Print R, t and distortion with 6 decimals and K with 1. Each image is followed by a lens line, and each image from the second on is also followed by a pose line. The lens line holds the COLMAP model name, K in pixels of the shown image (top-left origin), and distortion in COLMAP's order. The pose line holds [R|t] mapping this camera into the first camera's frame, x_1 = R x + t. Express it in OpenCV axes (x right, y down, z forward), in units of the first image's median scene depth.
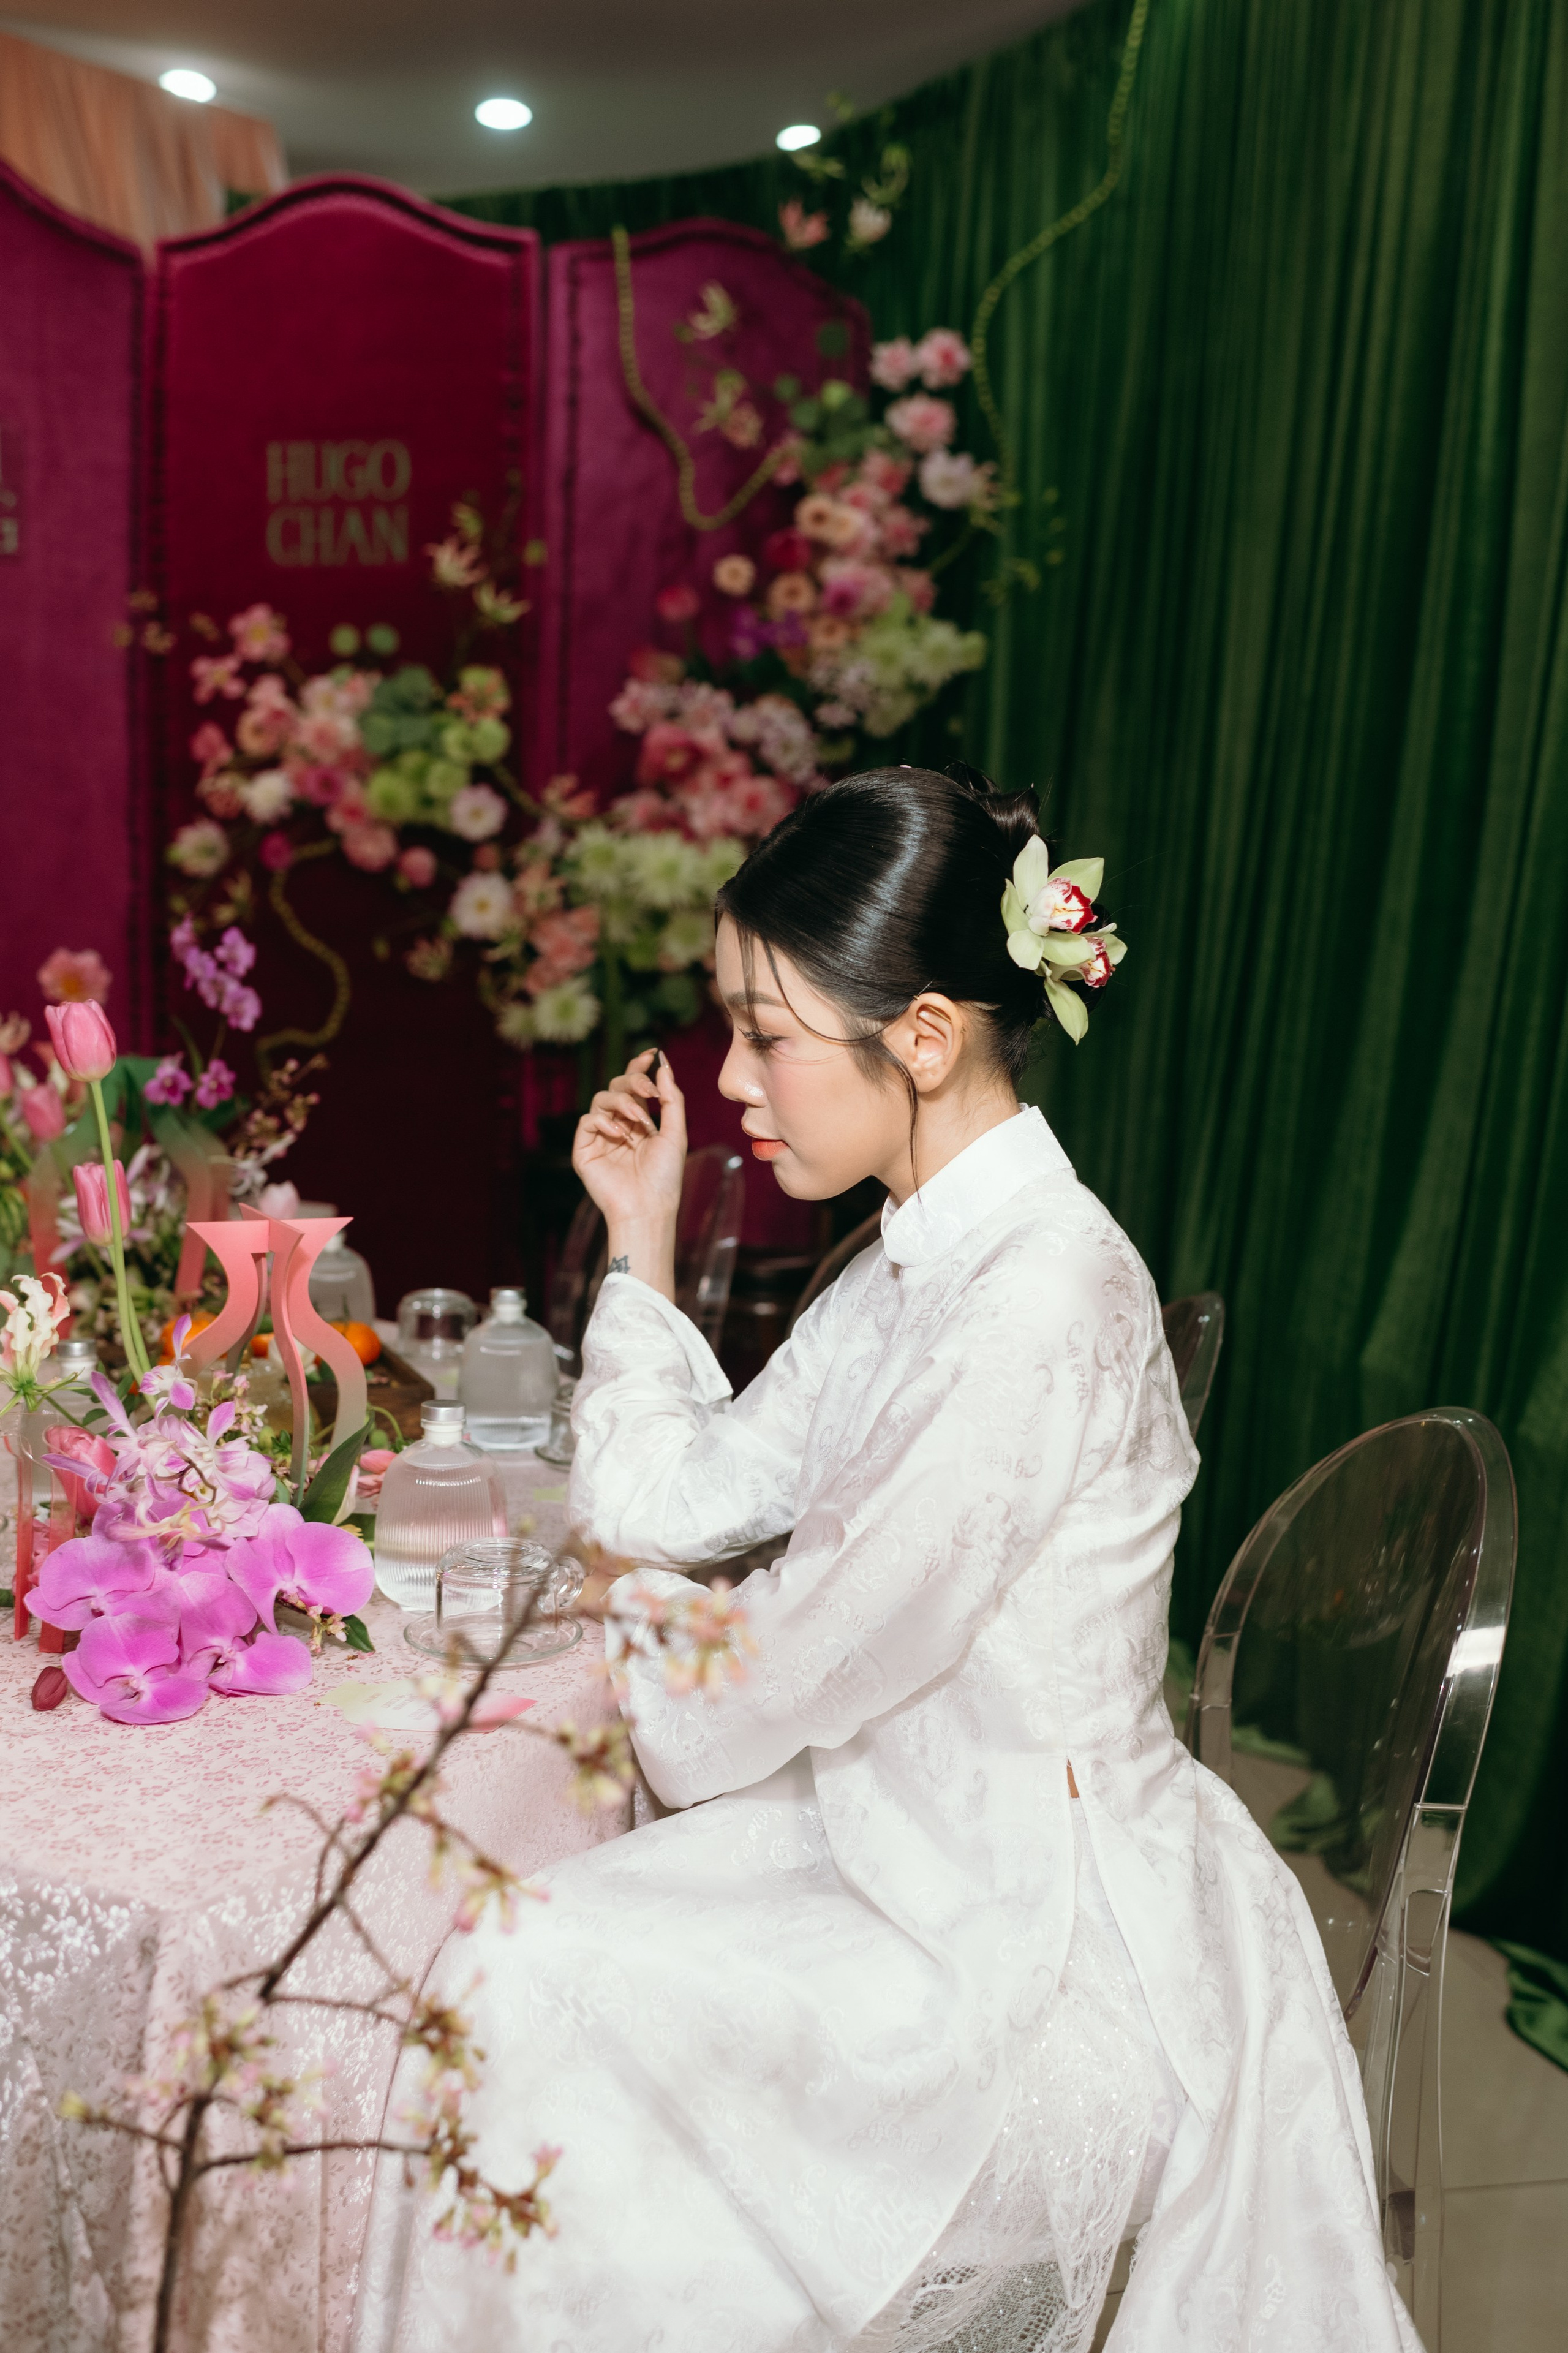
lens RADIAL K [[2429.2, 0, 799.2], [0, 2429.2, 1203.8], [0, 0, 1]] dist [0.002430, 0.000000]
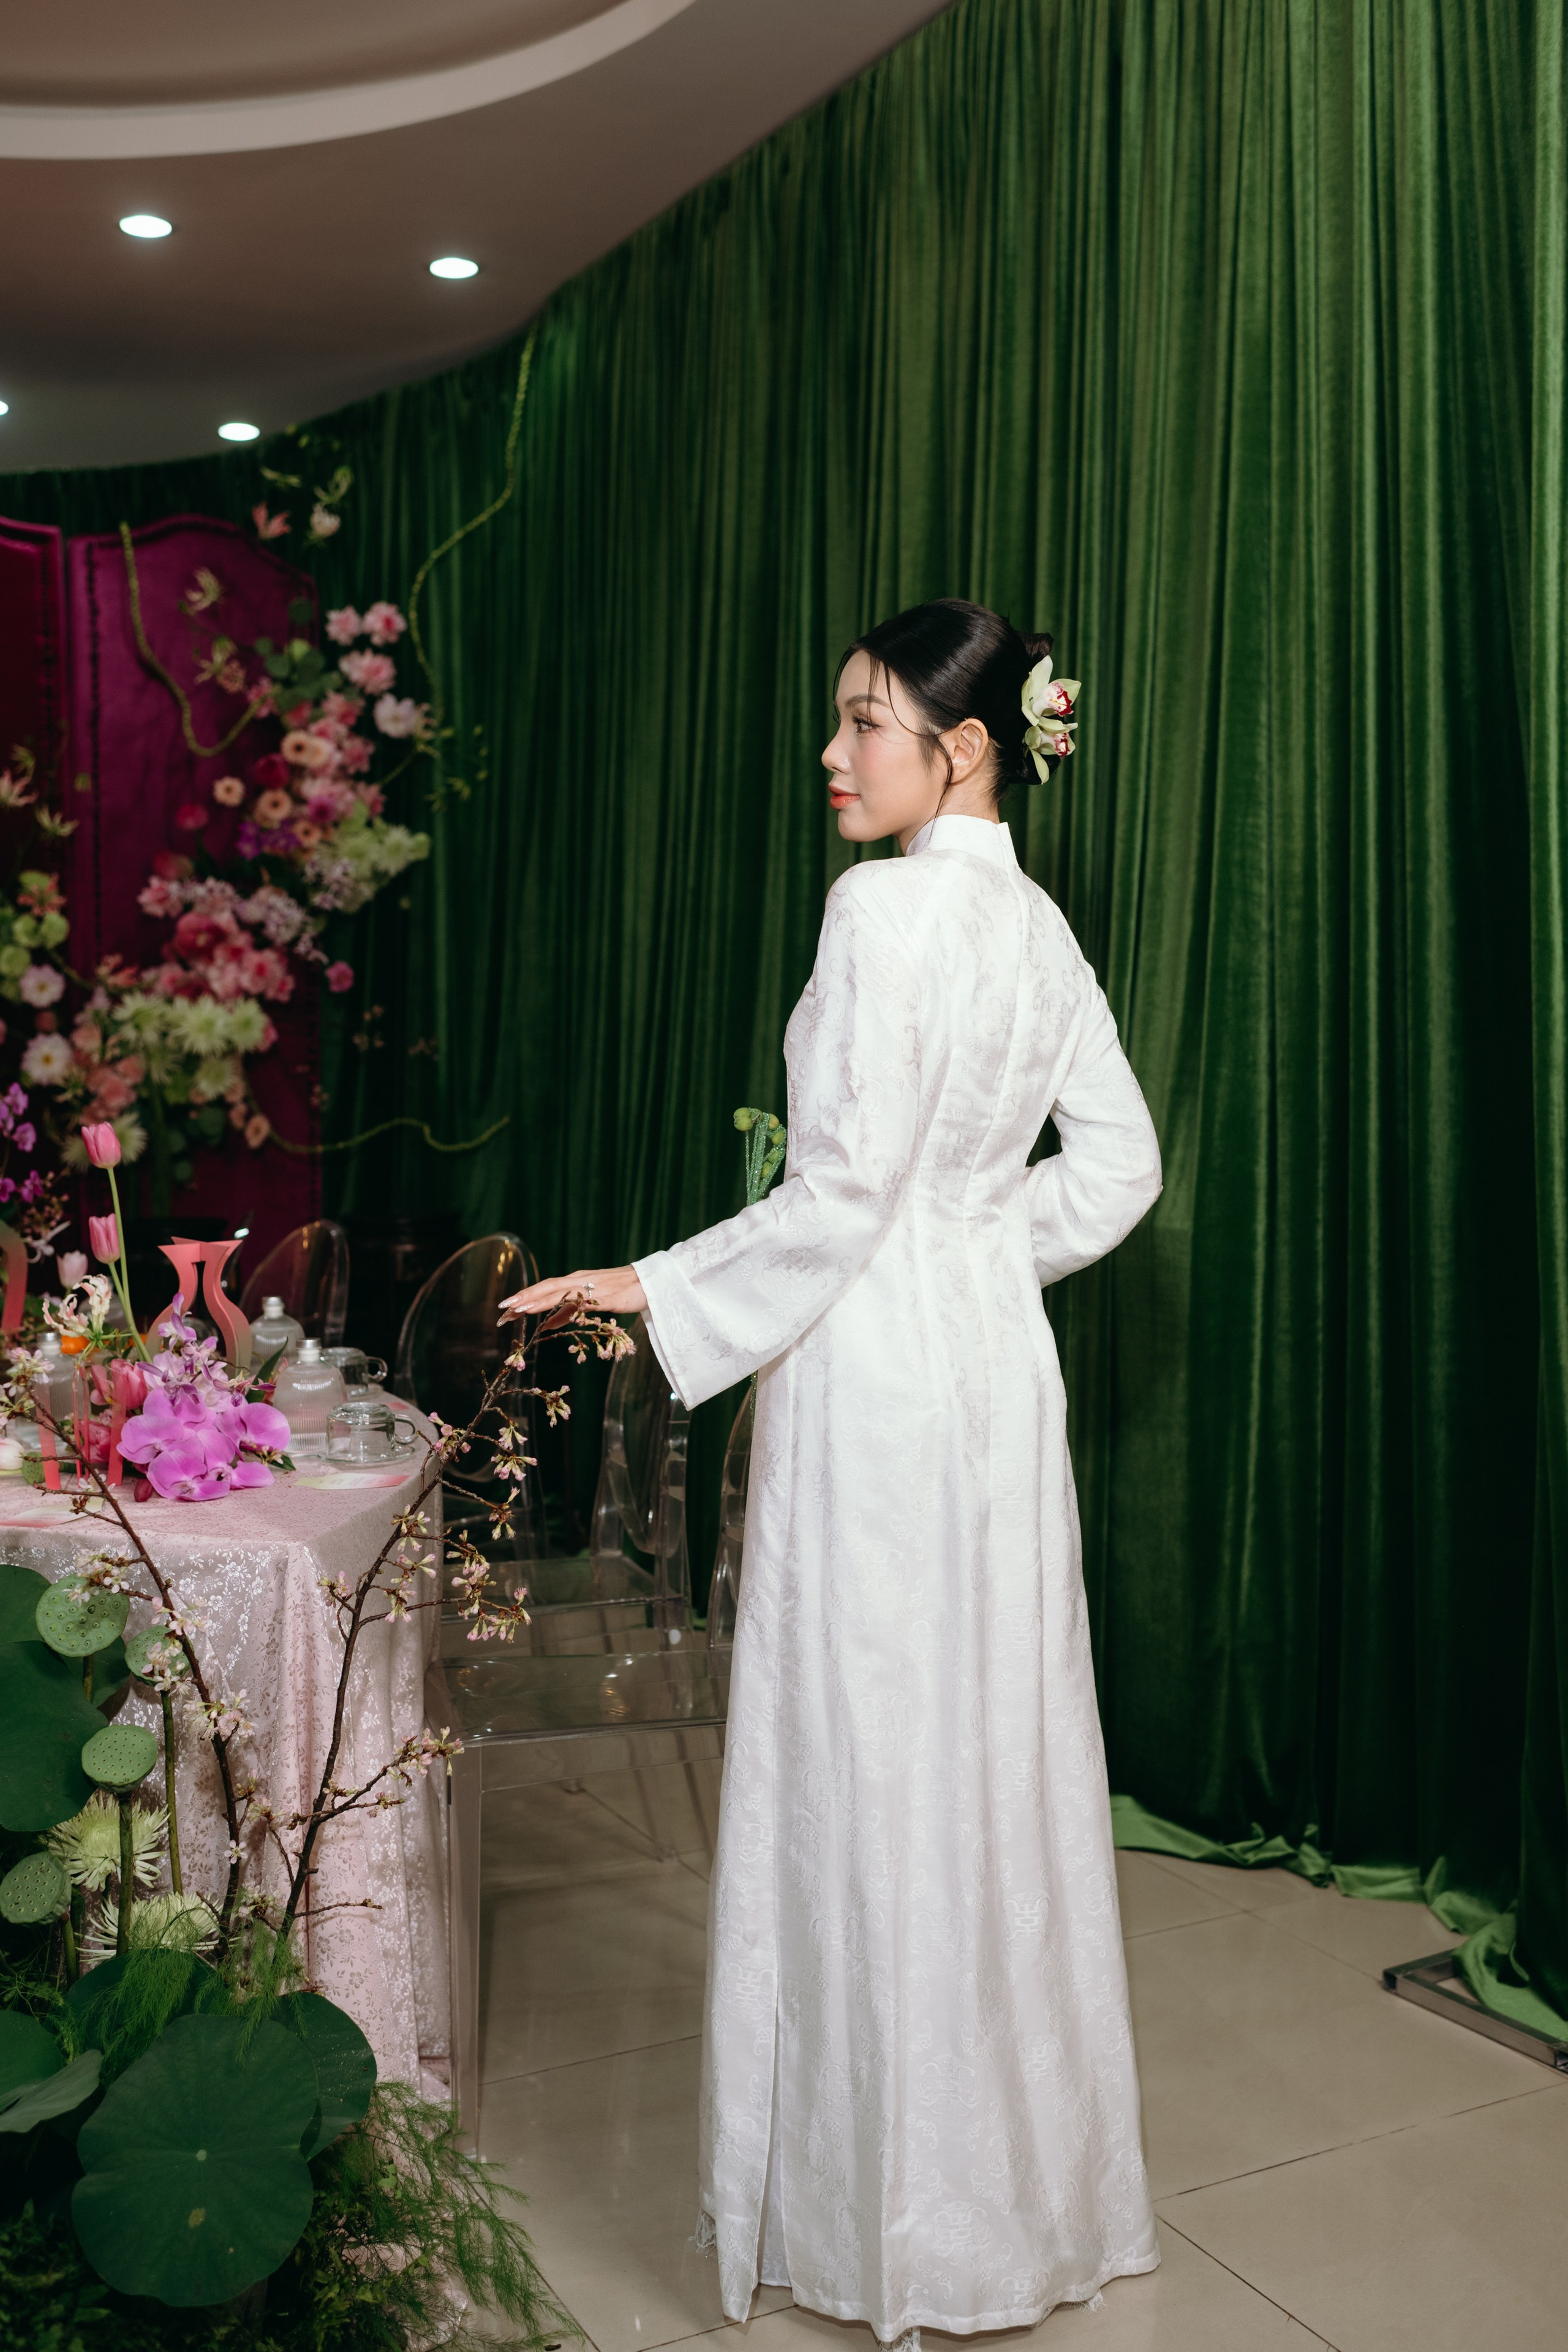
lens RADIAL K [[2428.3, 0, 770.3], [0, 2428.3, 1183.5], [0, 0, 1]] dist [0.002430, 0.000000]
pose [[0.964154, -0.056730, 0.259207, -0.098377], [0.071883, 0.996191, -0.049351, 0.028702], [-0.255421, 0.066215, 0.964560, -0.290083]]
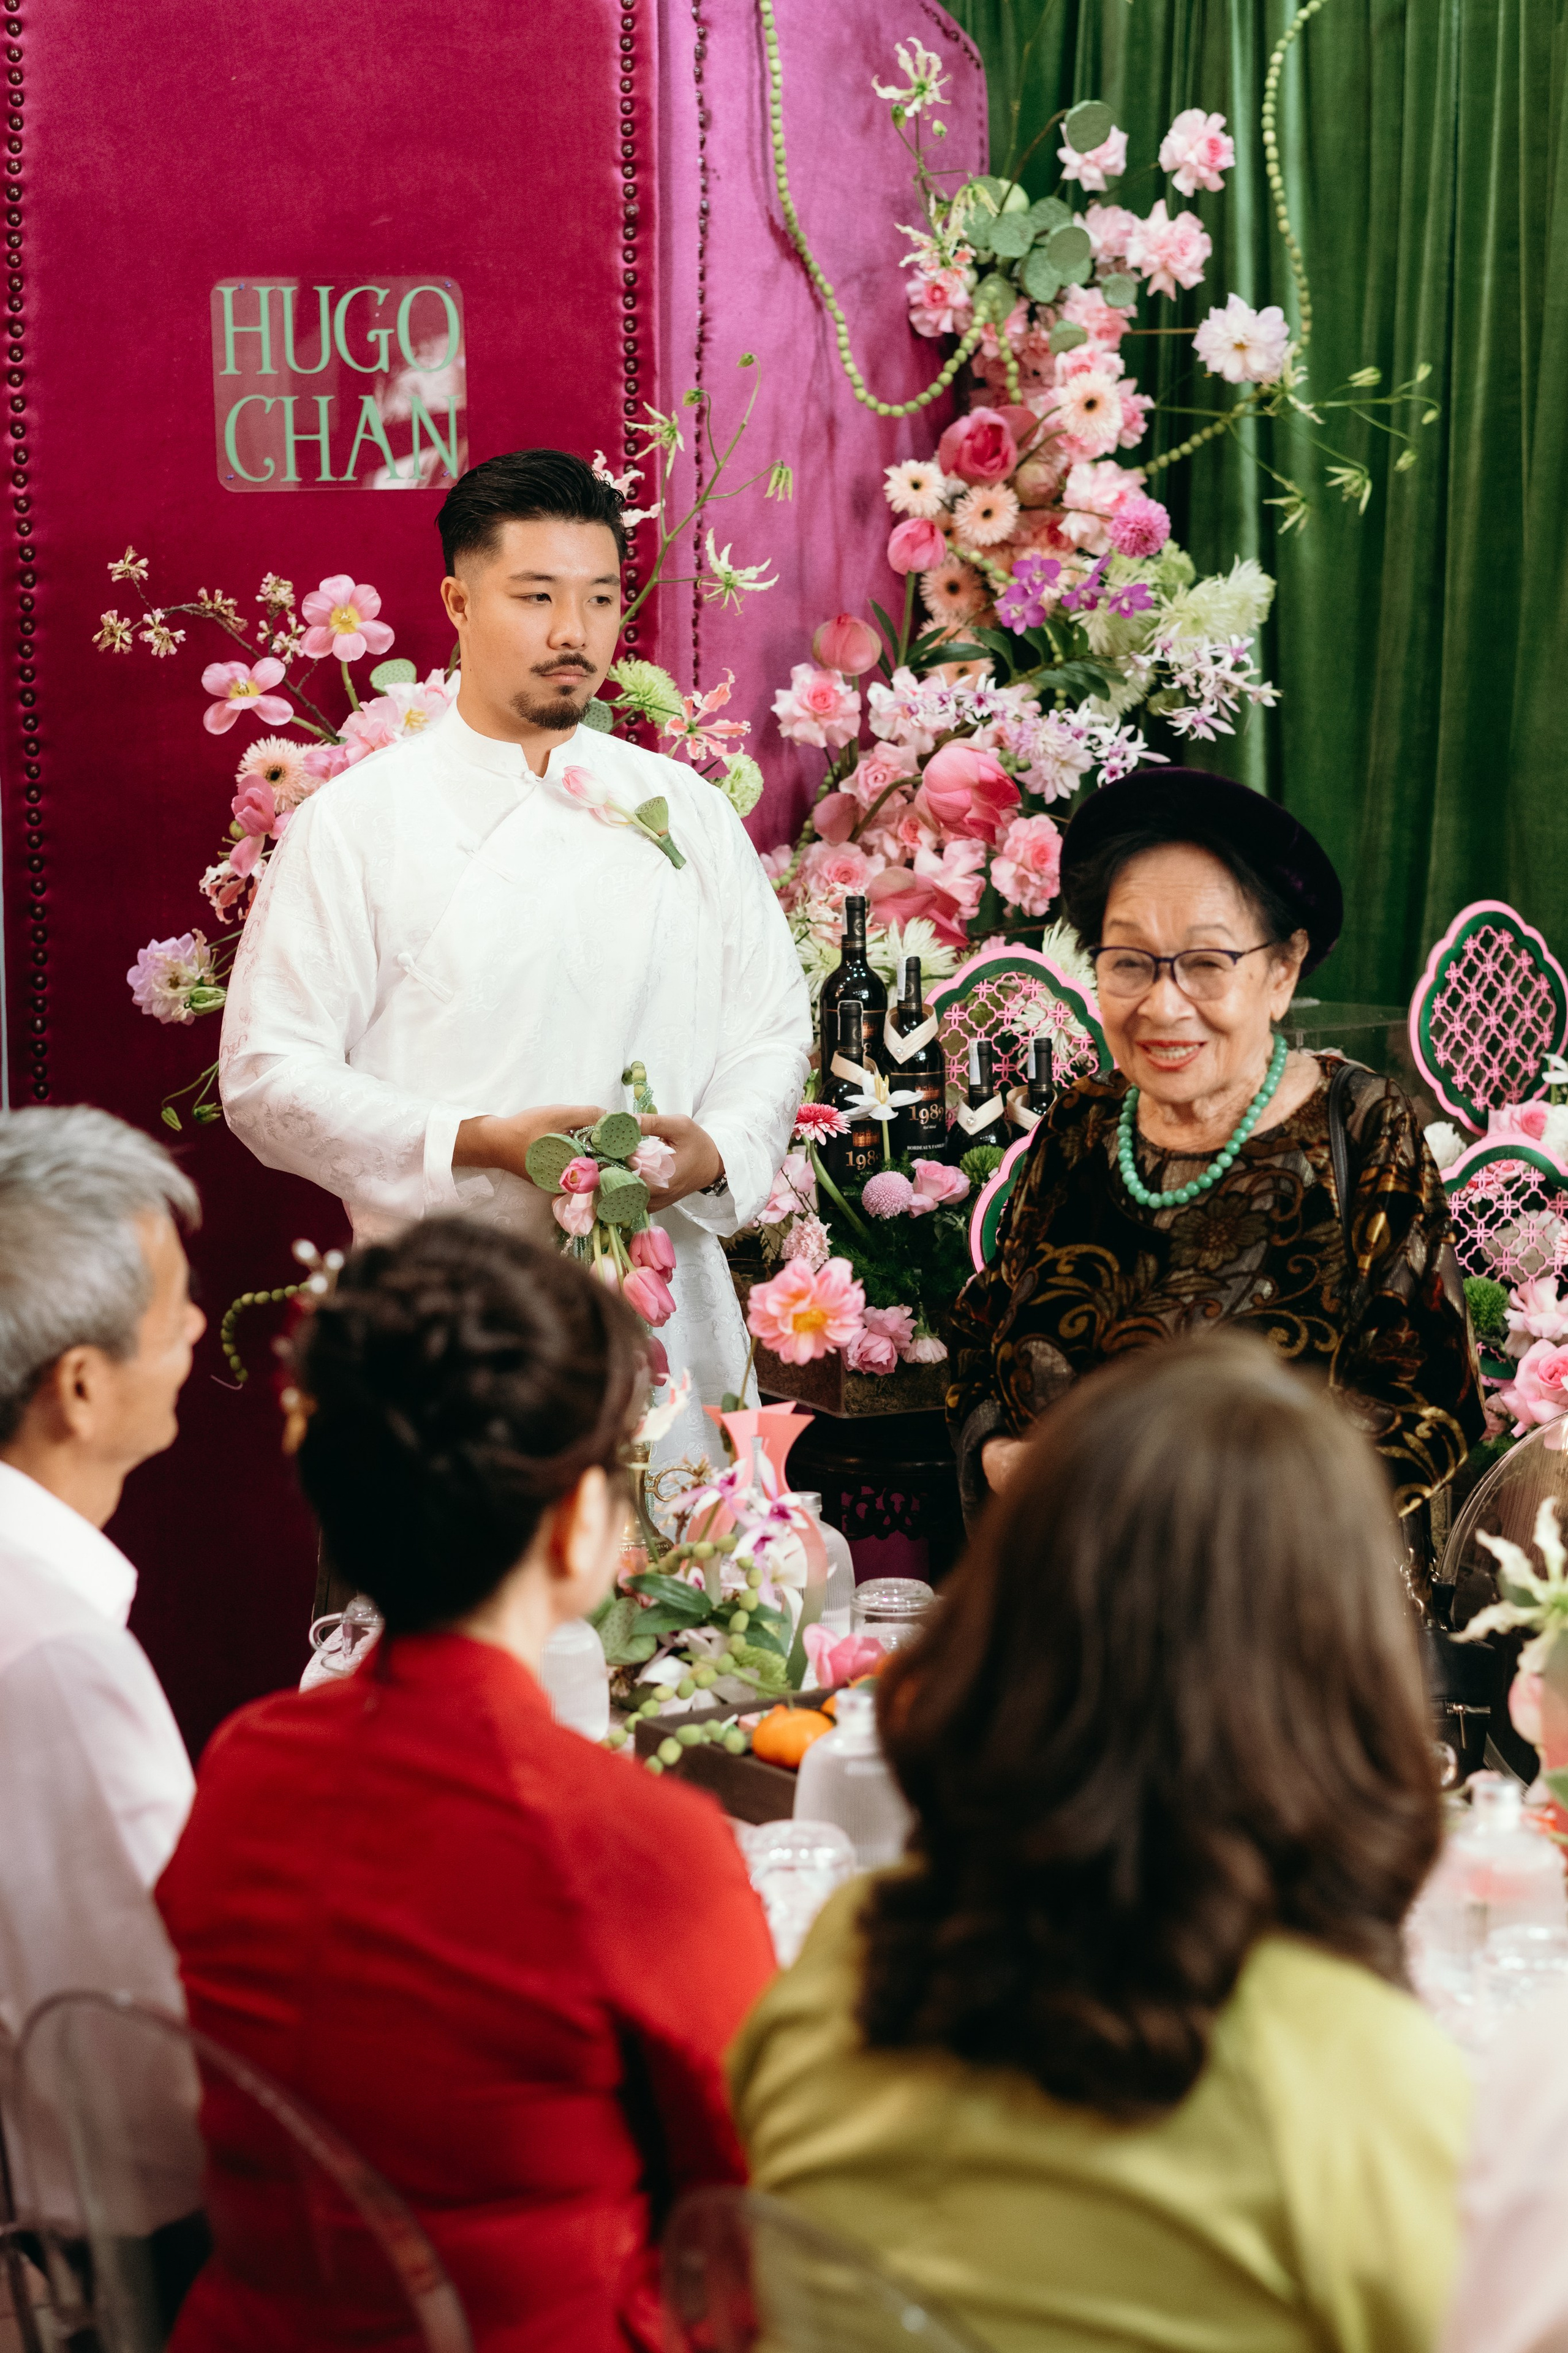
lens RADIAL K [[4040.1, 0, 797.0], [0, 4040.1, 1169.2], [0, 0, 1]] dist [-0.045949, 0.000000]
pose [[0.929863, -0.073465, 0.360497, -0.462019], [0.078640, 0.996903, 0.000313, -0.089702], [-0.359404, 0.028059, 0.932760, 0.048094]]
